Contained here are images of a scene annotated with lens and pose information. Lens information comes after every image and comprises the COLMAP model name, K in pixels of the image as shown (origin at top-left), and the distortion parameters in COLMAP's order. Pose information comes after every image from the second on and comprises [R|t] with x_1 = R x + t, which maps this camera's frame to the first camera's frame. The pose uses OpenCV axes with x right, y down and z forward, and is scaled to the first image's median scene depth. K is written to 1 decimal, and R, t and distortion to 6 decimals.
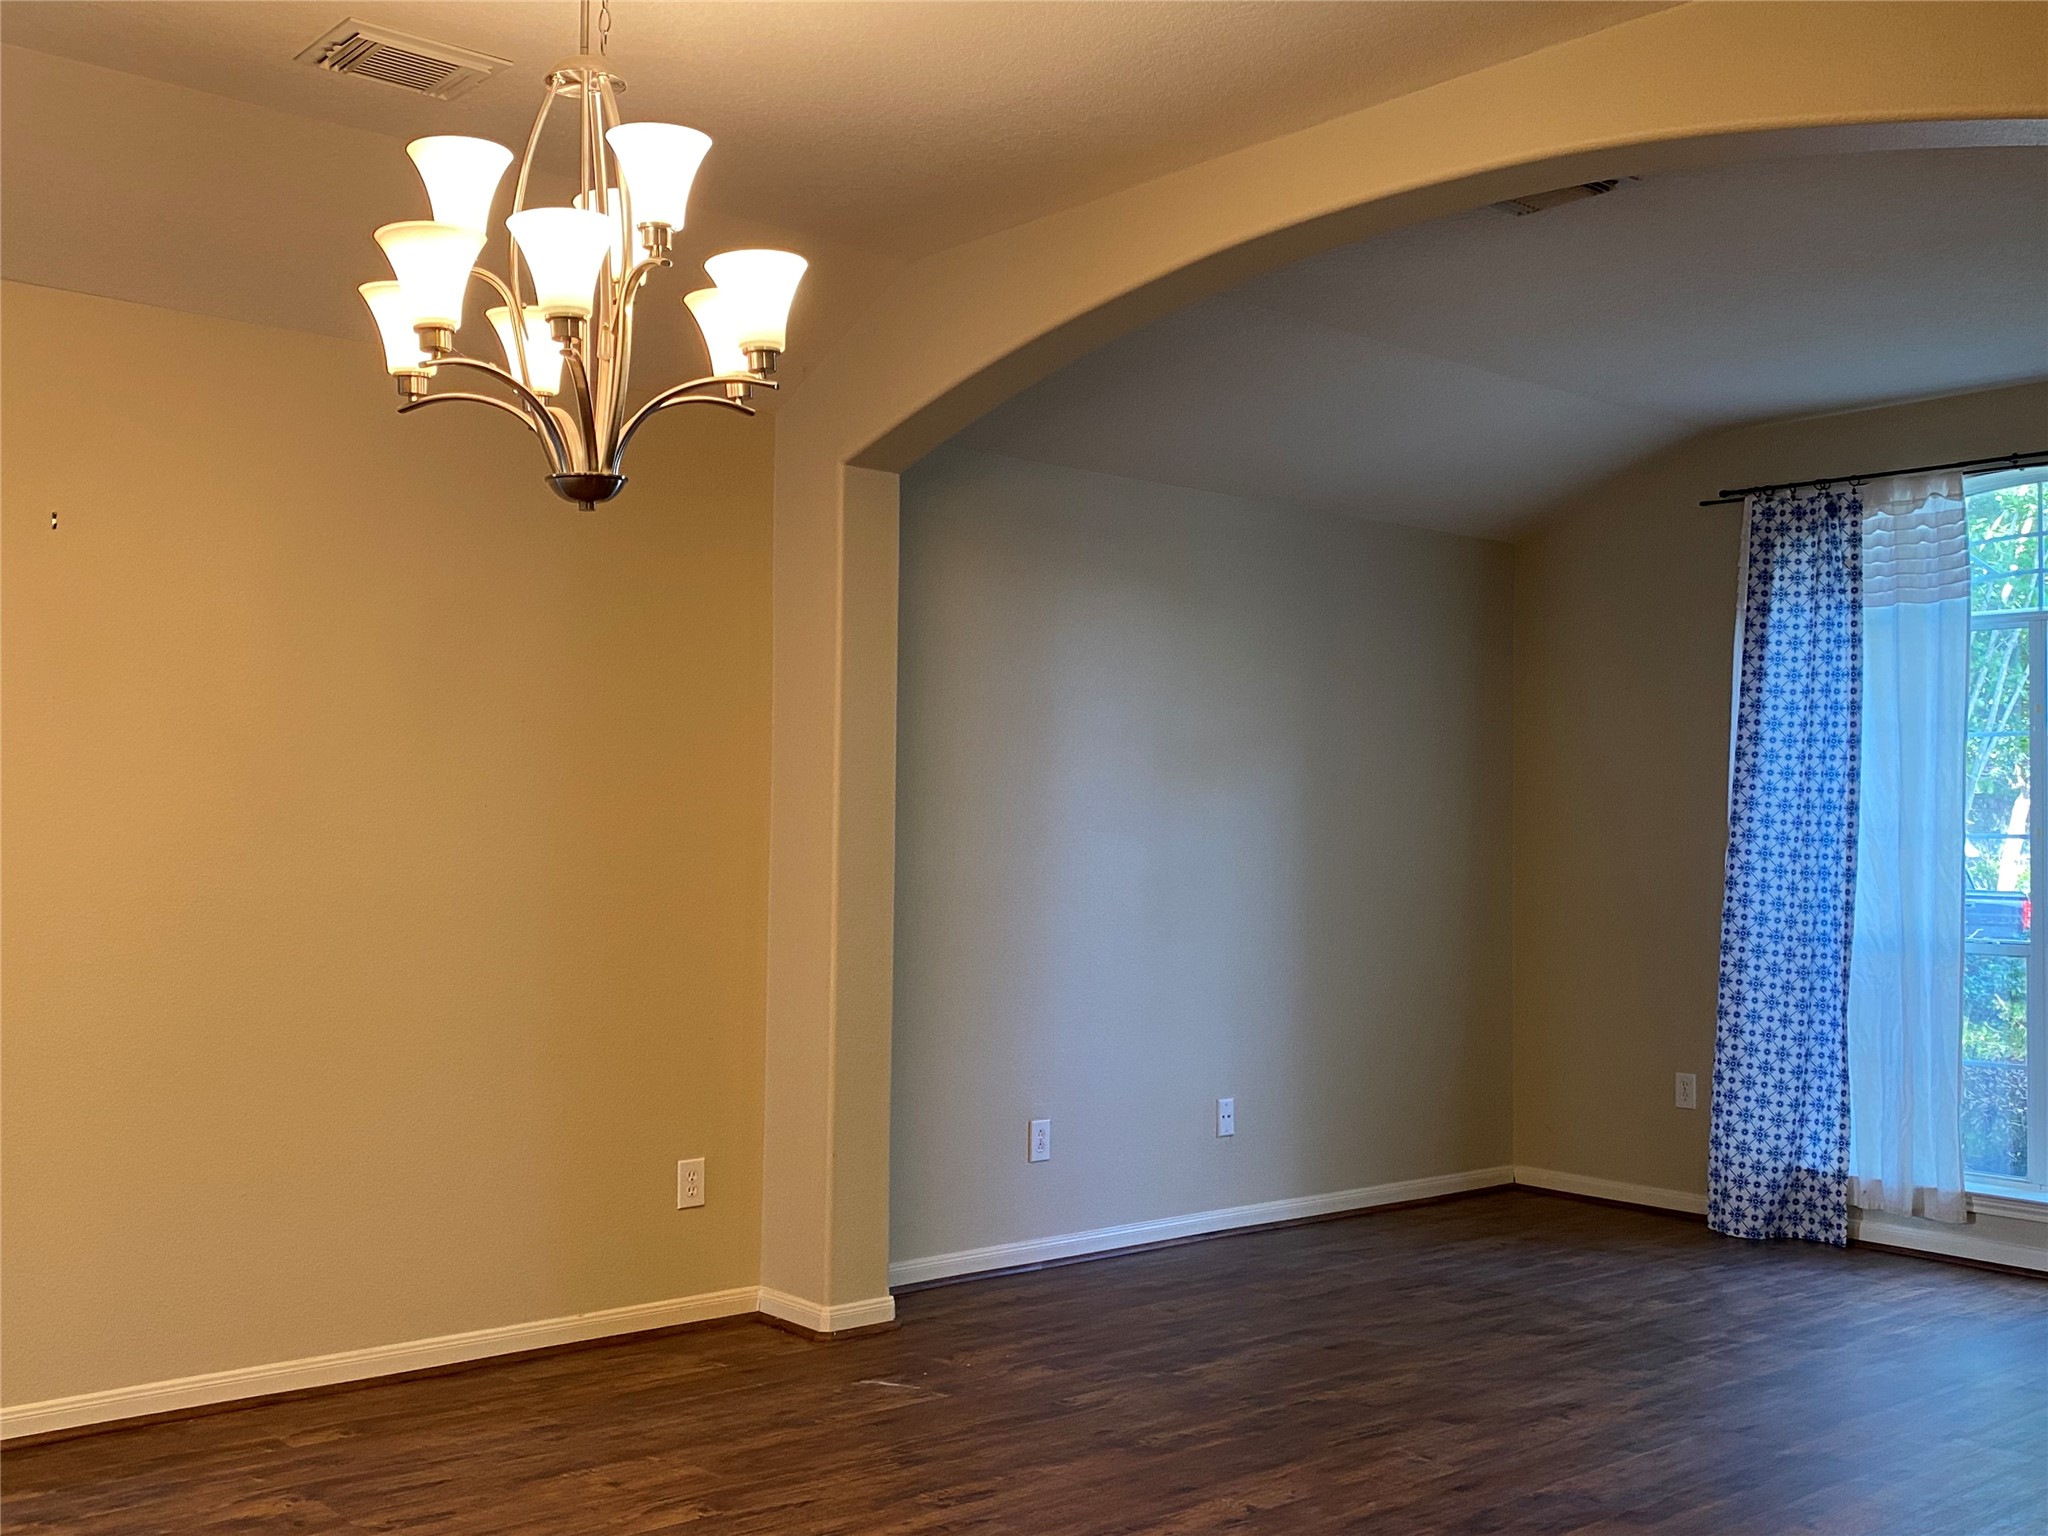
lens RADIAL K [[1985.3, 0, 1024.0], [0, 1985.3, 768.0], [0, 0, 1]] dist [0.028410, -0.016019]
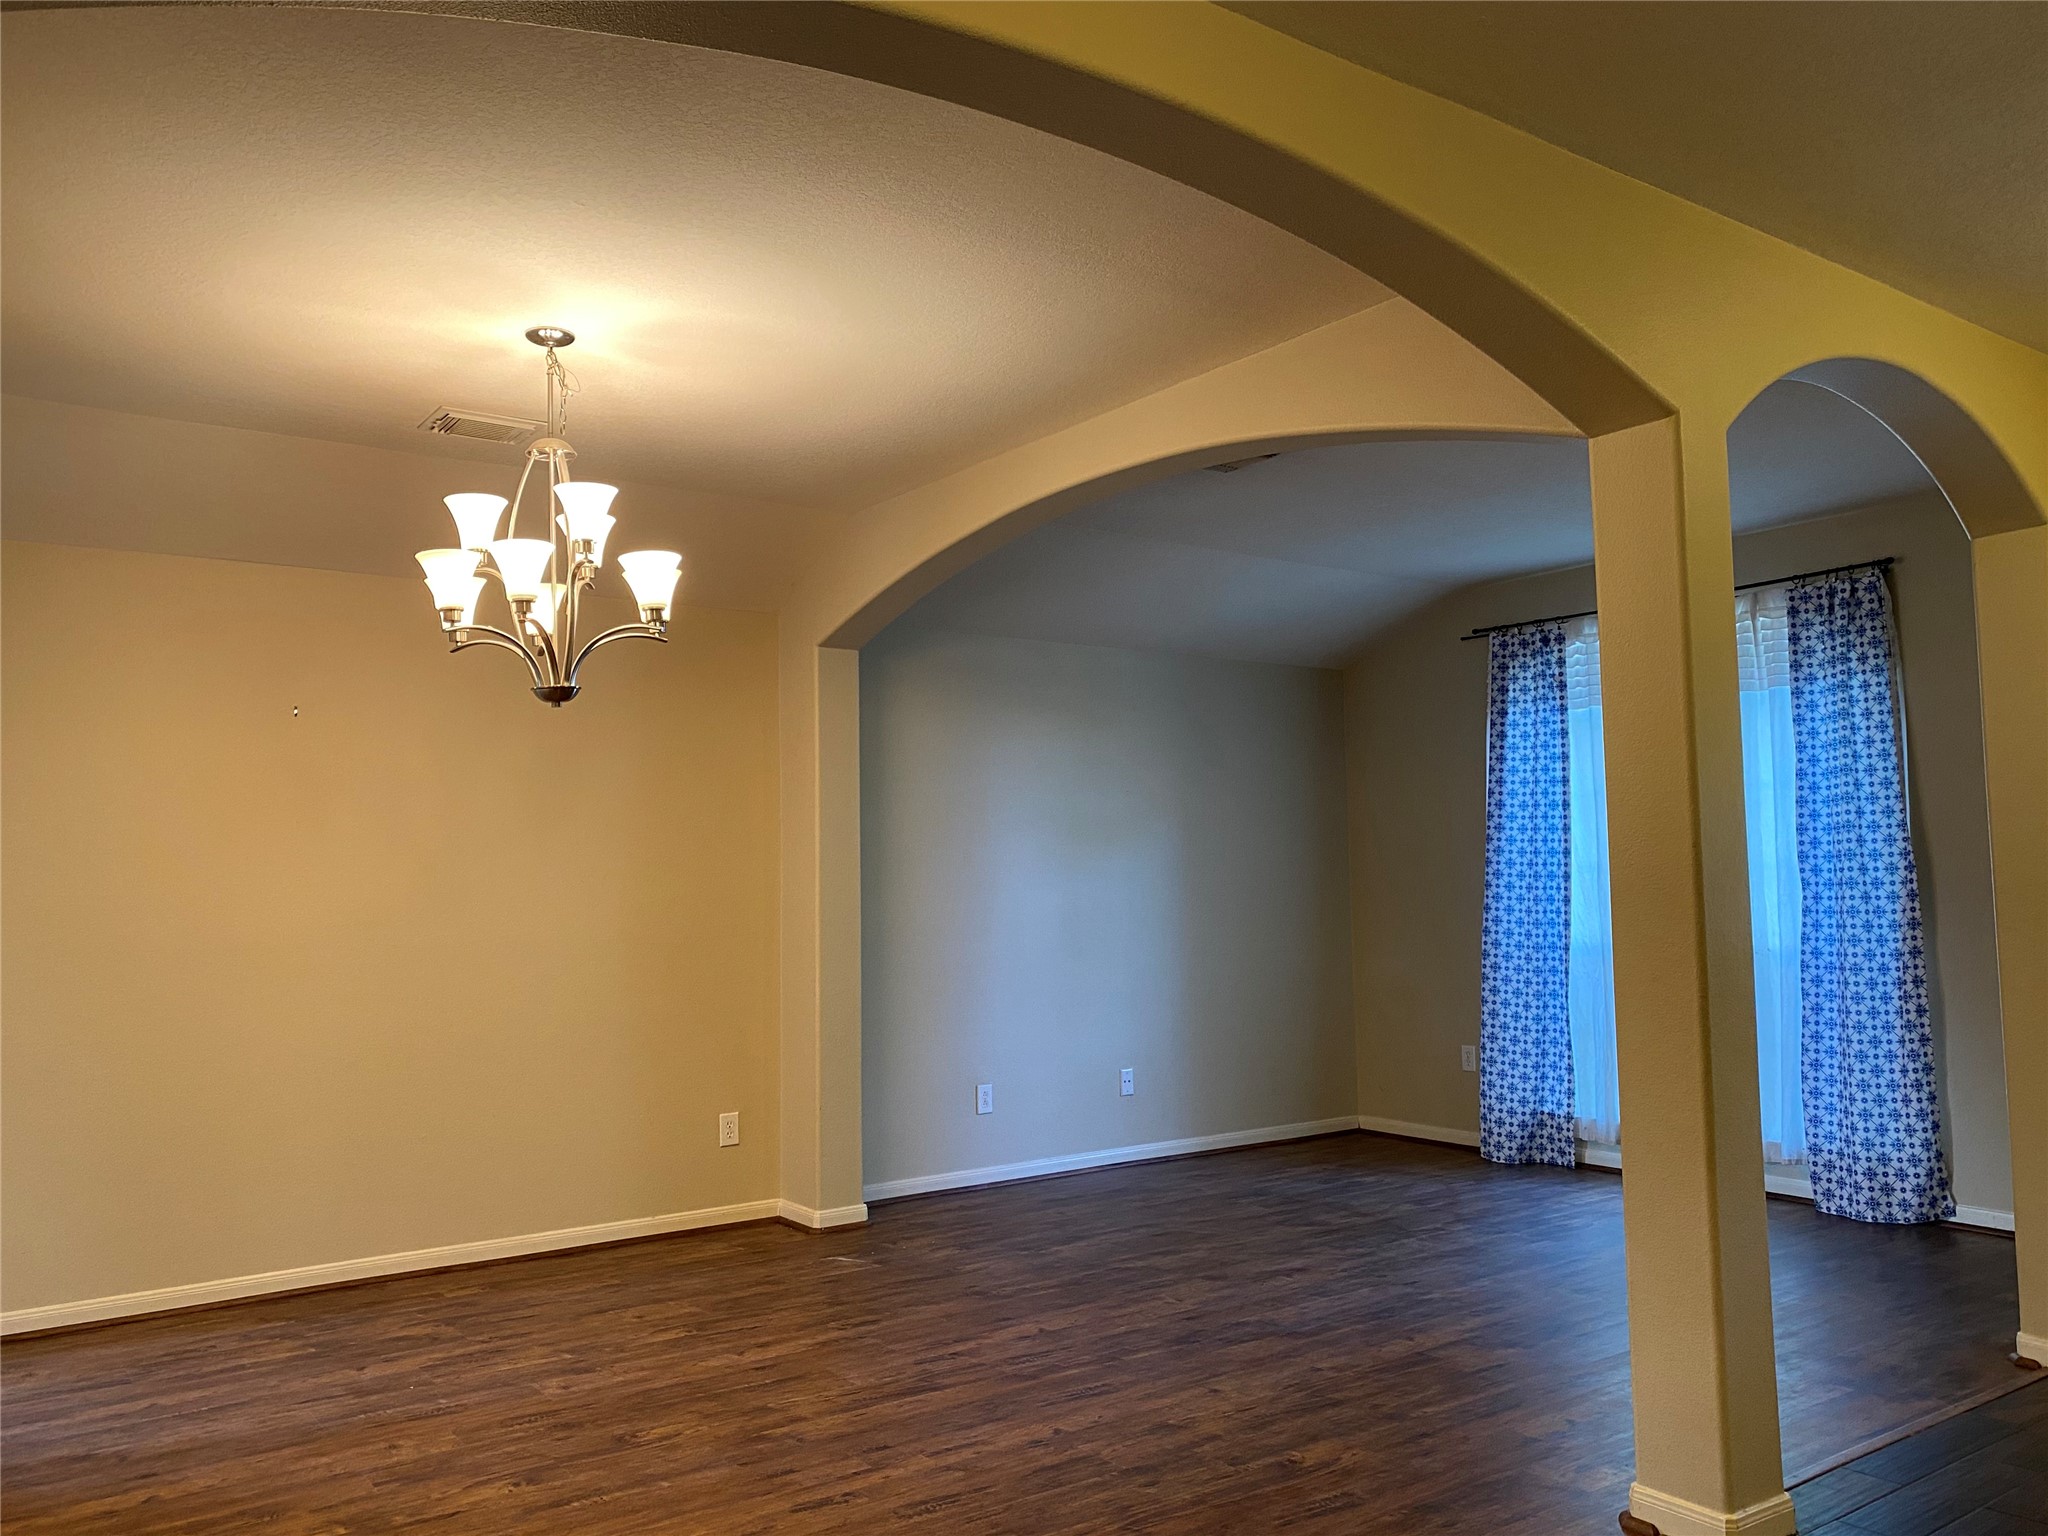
lens RADIAL K [[1544.1, 0, 1024.0], [0, 1544.1, 768.0], [0, 0, 1]] dist [0.022936, -0.009567]
pose [[0.995803, -0.033832, -0.085043, 0.128685], [0.030400, 0.998683, -0.041333, -0.005895], [0.086329, 0.038574, 0.995520, -0.118992]]
